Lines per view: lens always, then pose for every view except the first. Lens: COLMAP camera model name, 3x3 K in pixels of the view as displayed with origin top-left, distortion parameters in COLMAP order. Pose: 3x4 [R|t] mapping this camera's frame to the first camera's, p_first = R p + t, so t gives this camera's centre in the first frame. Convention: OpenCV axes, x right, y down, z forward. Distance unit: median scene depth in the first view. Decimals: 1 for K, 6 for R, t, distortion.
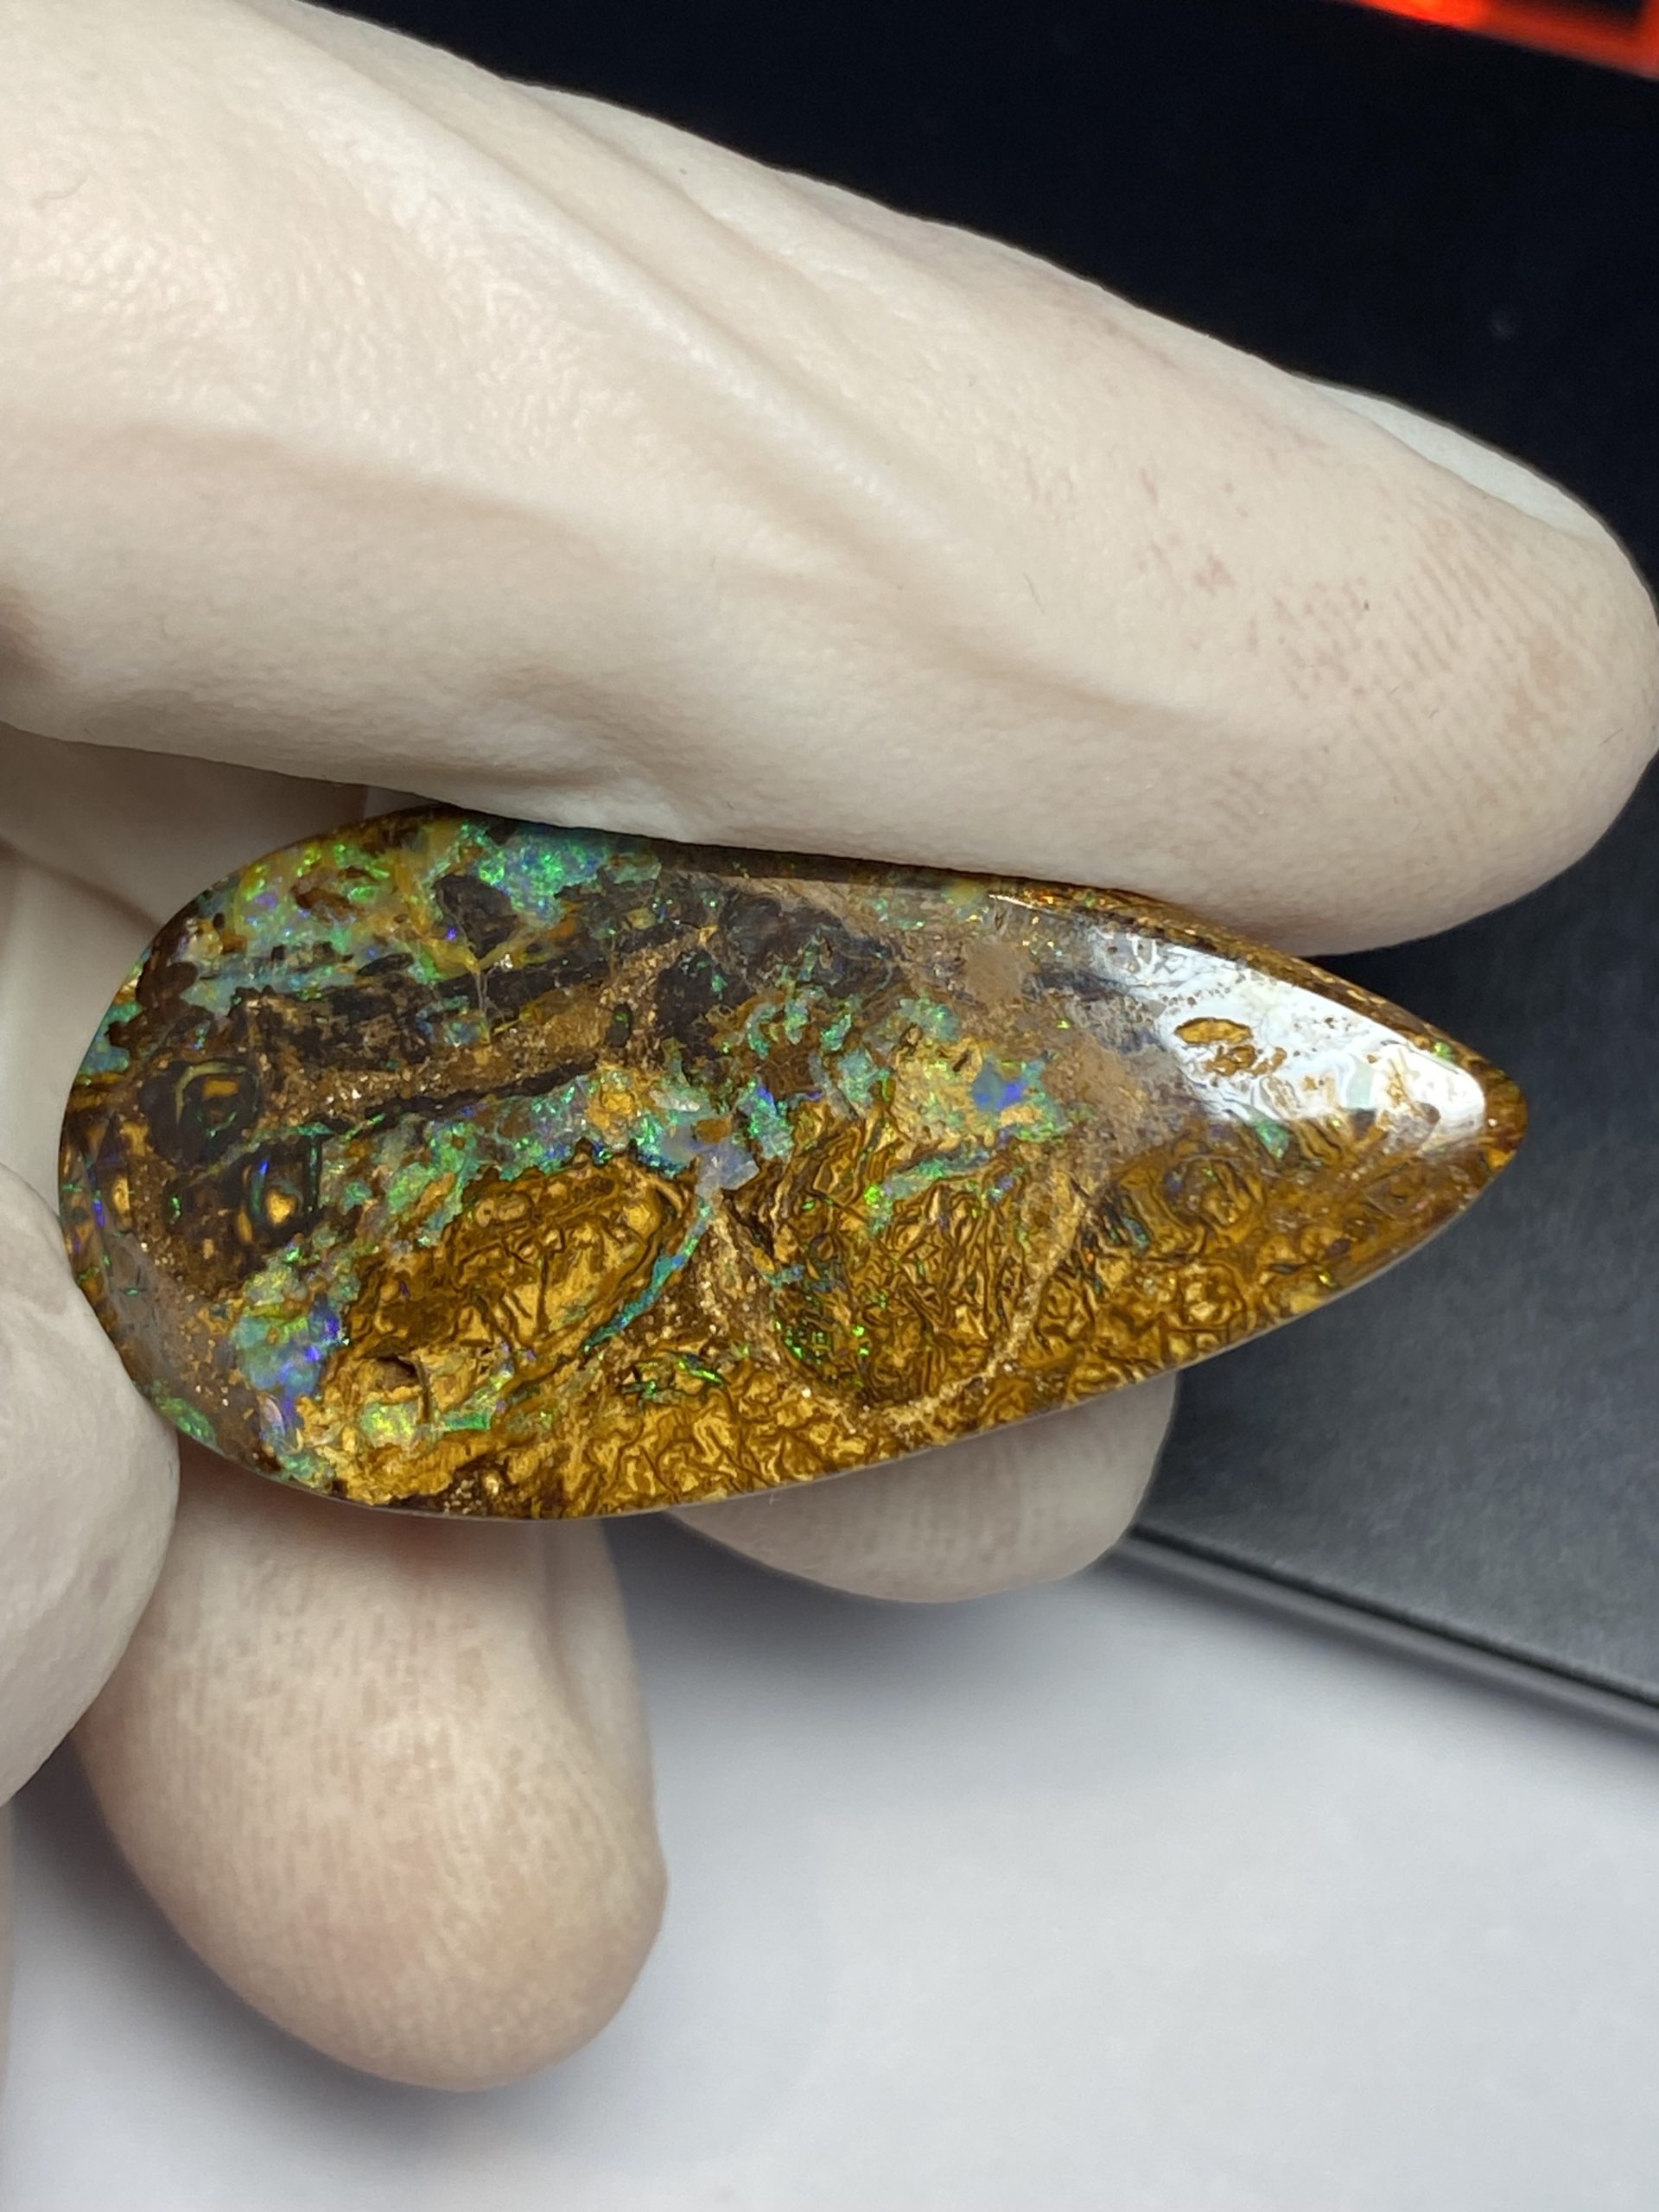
lens RADIAL K [[4023.6, 0, 835.5], [0, 4023.6, 1077.7], [0, 0, 1]] dist [0.173218, -0.007117]
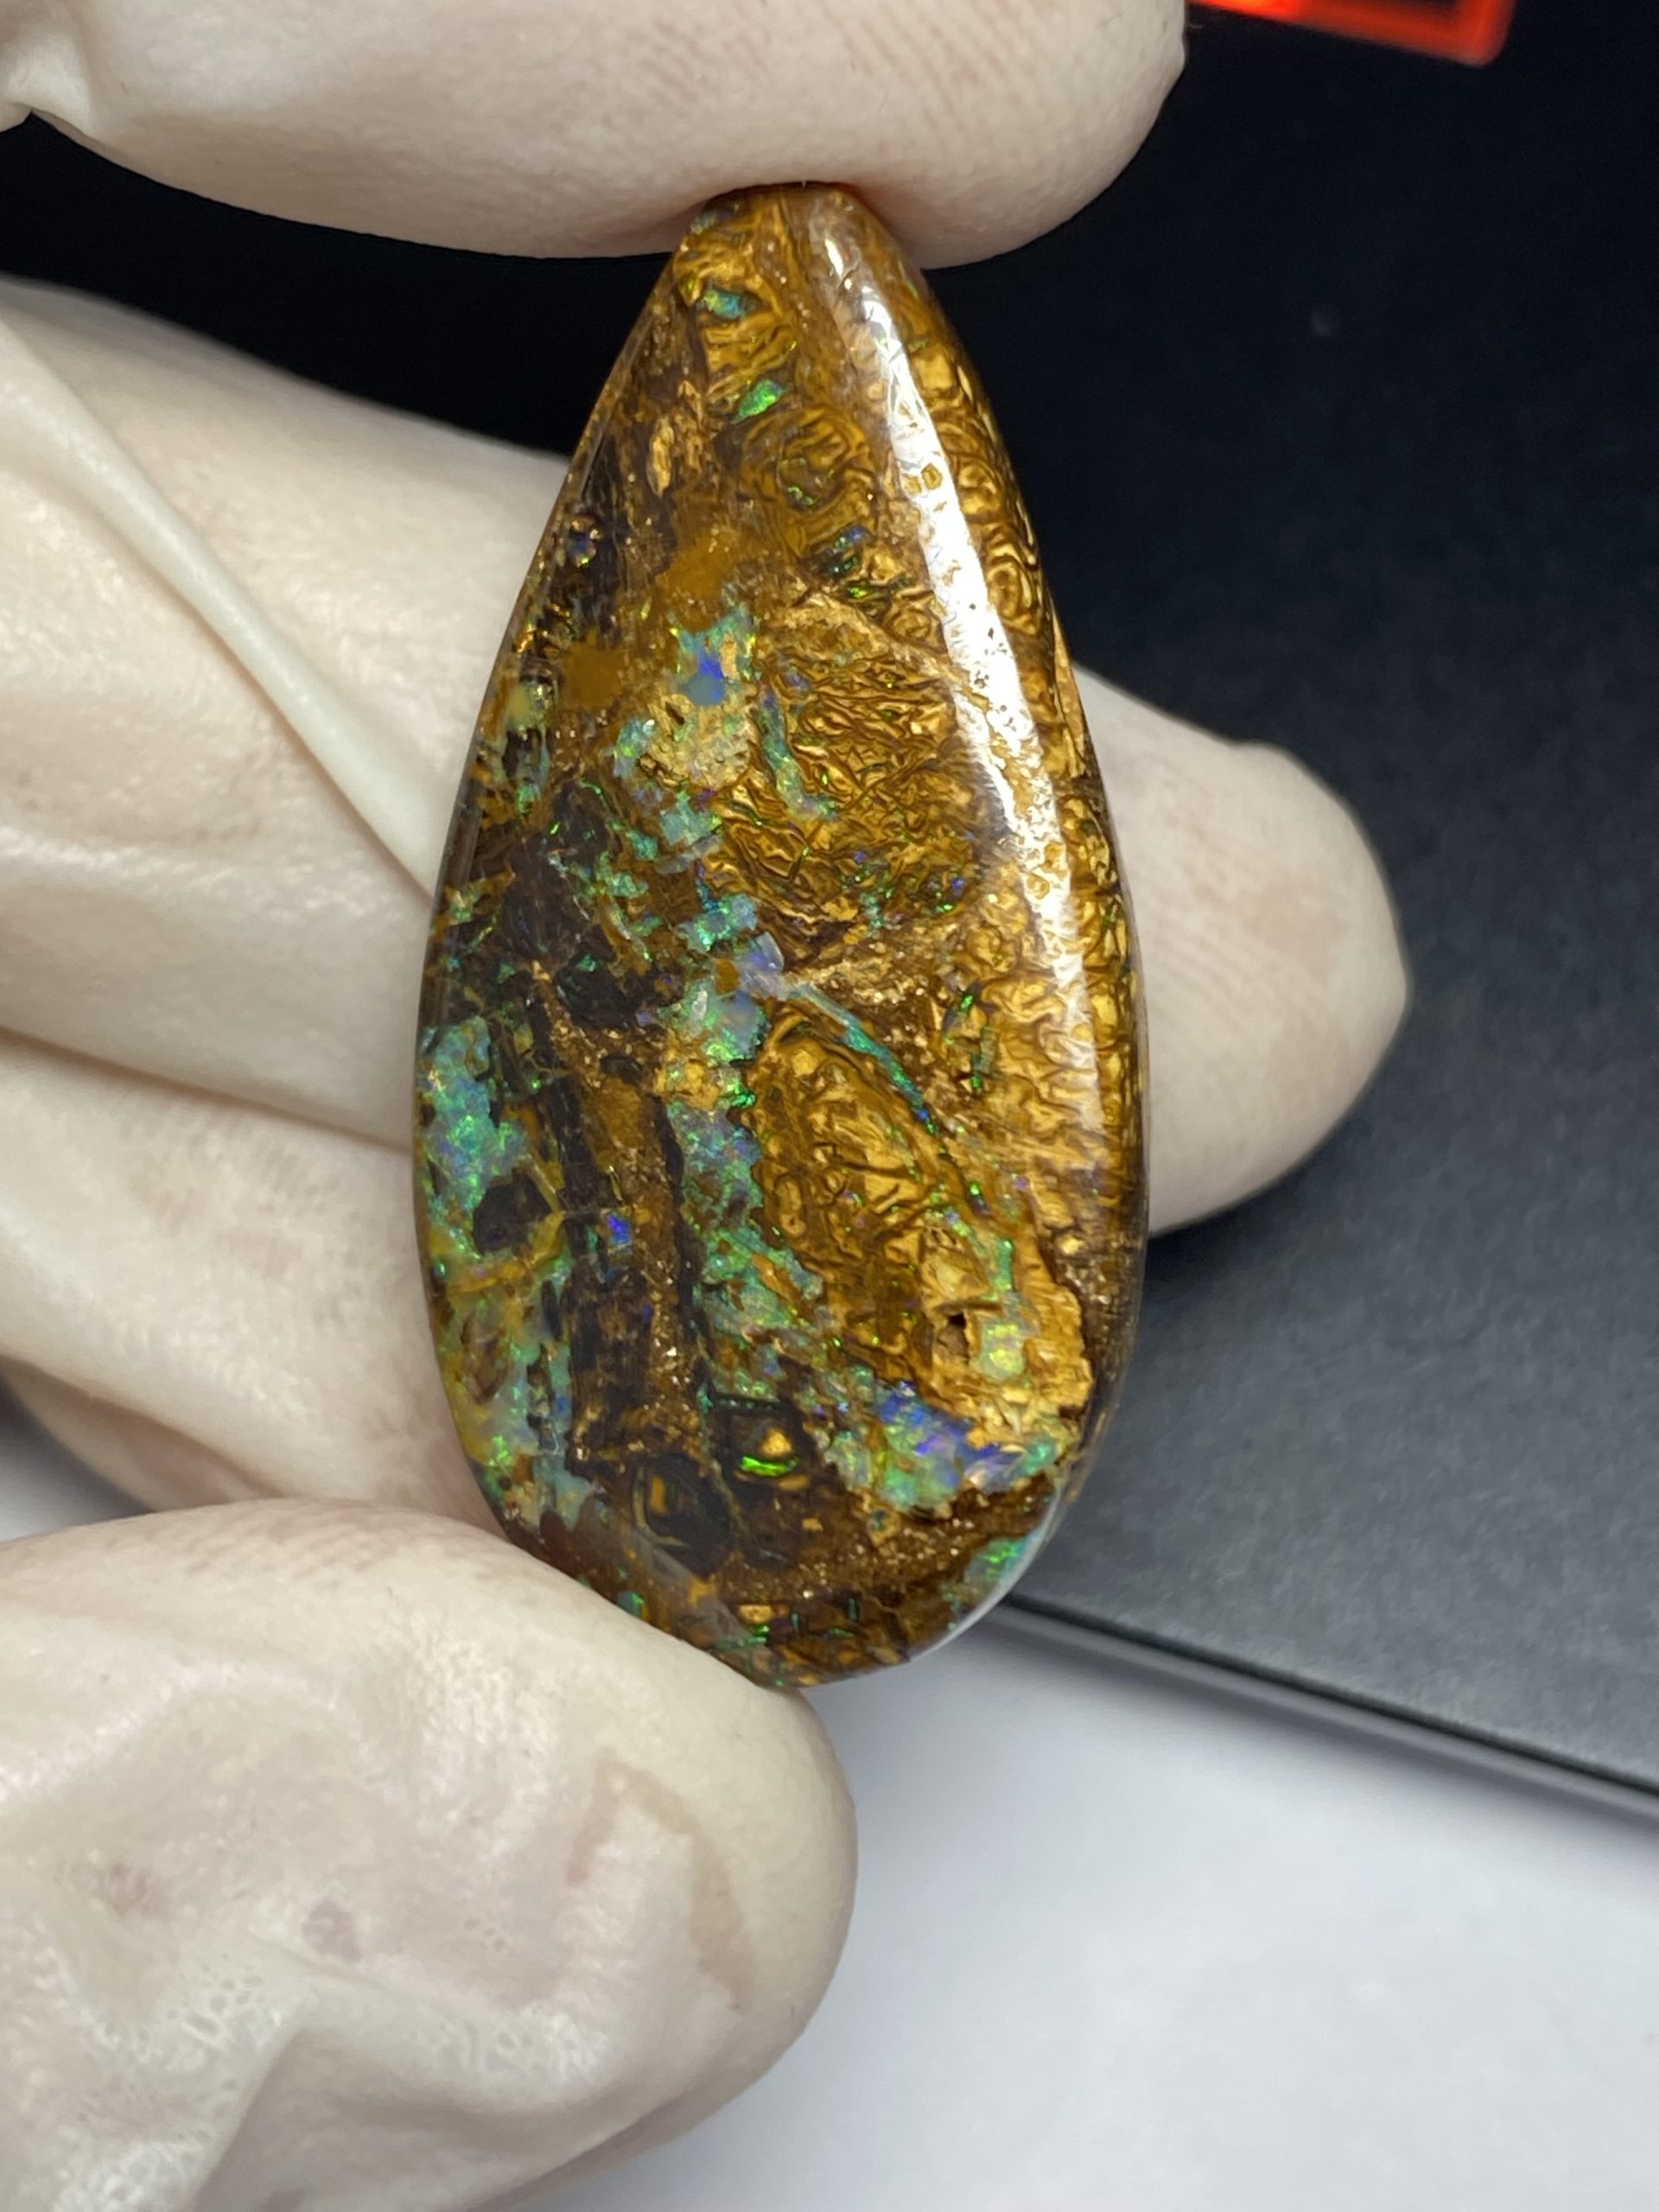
lens RADIAL K [[4023.6, 0, 835.5], [0, 4023.6, 1077.7], [0, 0, 1]] dist [0.173218, -0.007117]
pose [[0.108288, -0.990227, 0.087891, -0.136556], [0.953554, 0.078464, -0.290822, 0.322130], [0.281084, 0.115301, 0.952732, 0.085765]]
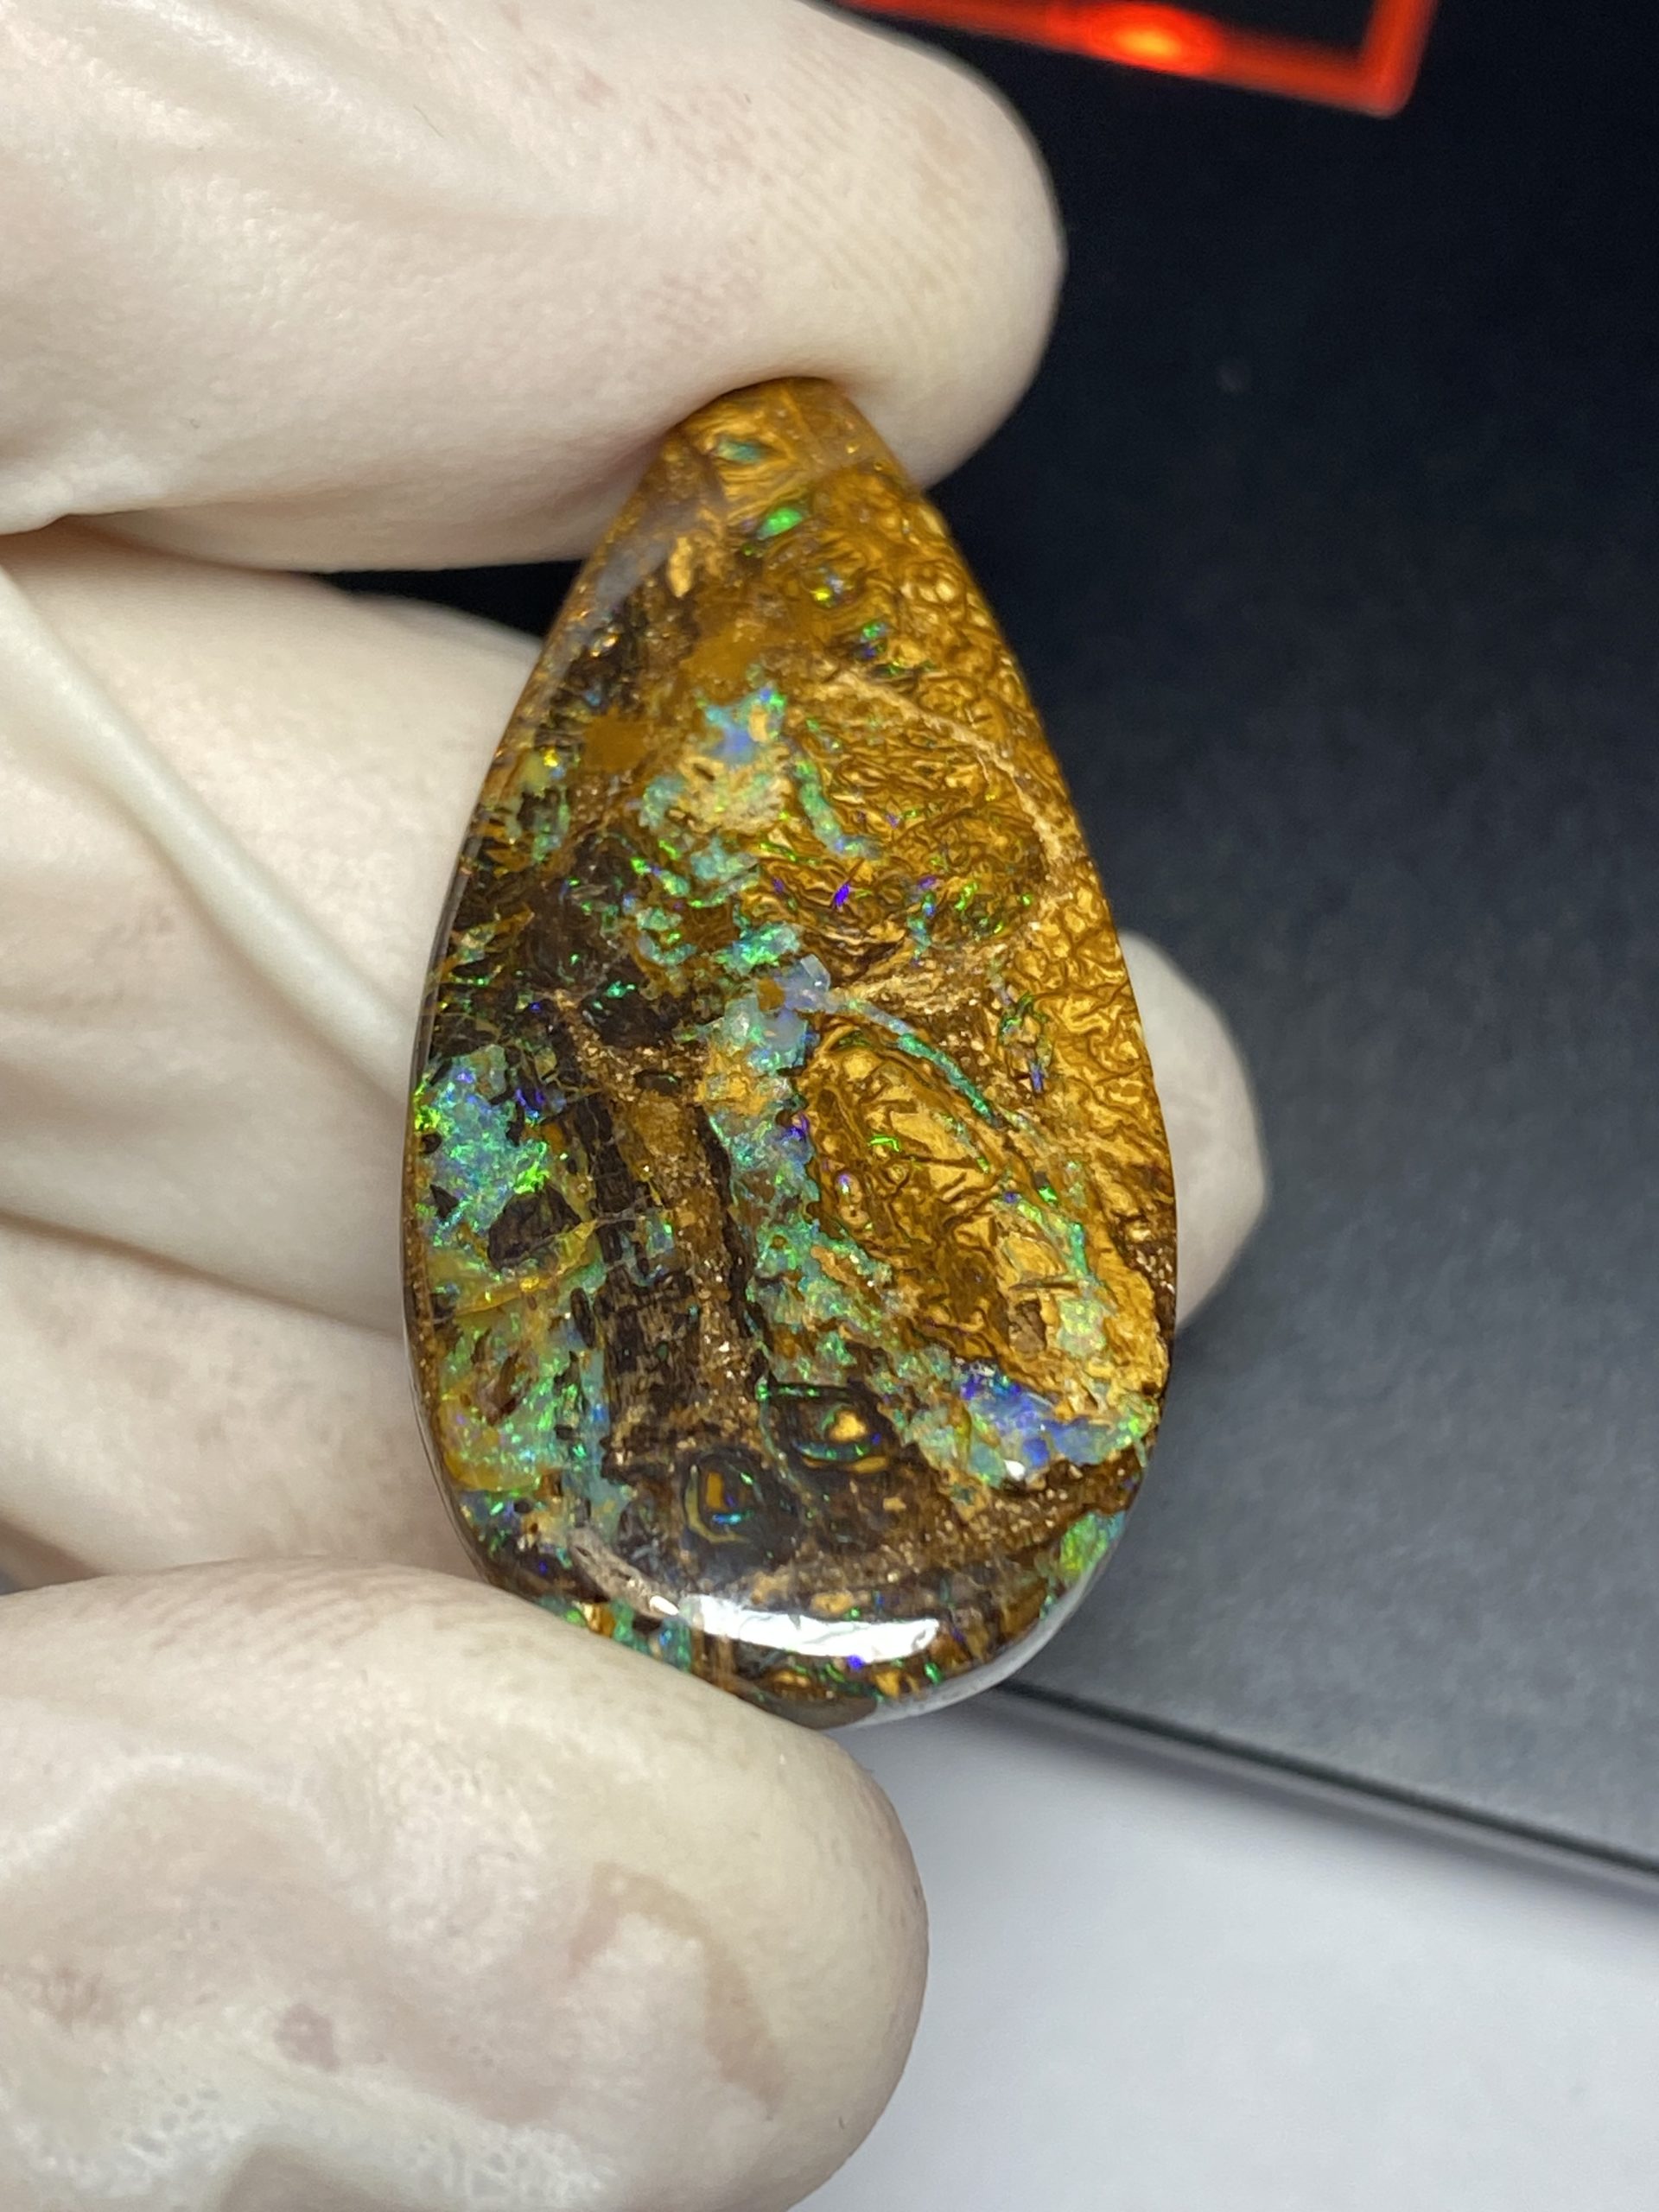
lens RADIAL K [[4023.6, 0, 835.5], [0, 4023.6, 1077.7], [0, 0, 1]] dist [0.173218, -0.007117]
pose [[-0.008427, -0.795624, 0.605732, -0.632271], [0.995488, 0.050579, 0.080285, -0.047803], [-0.094514, 0.603676, 0.791608, 0.243862]]
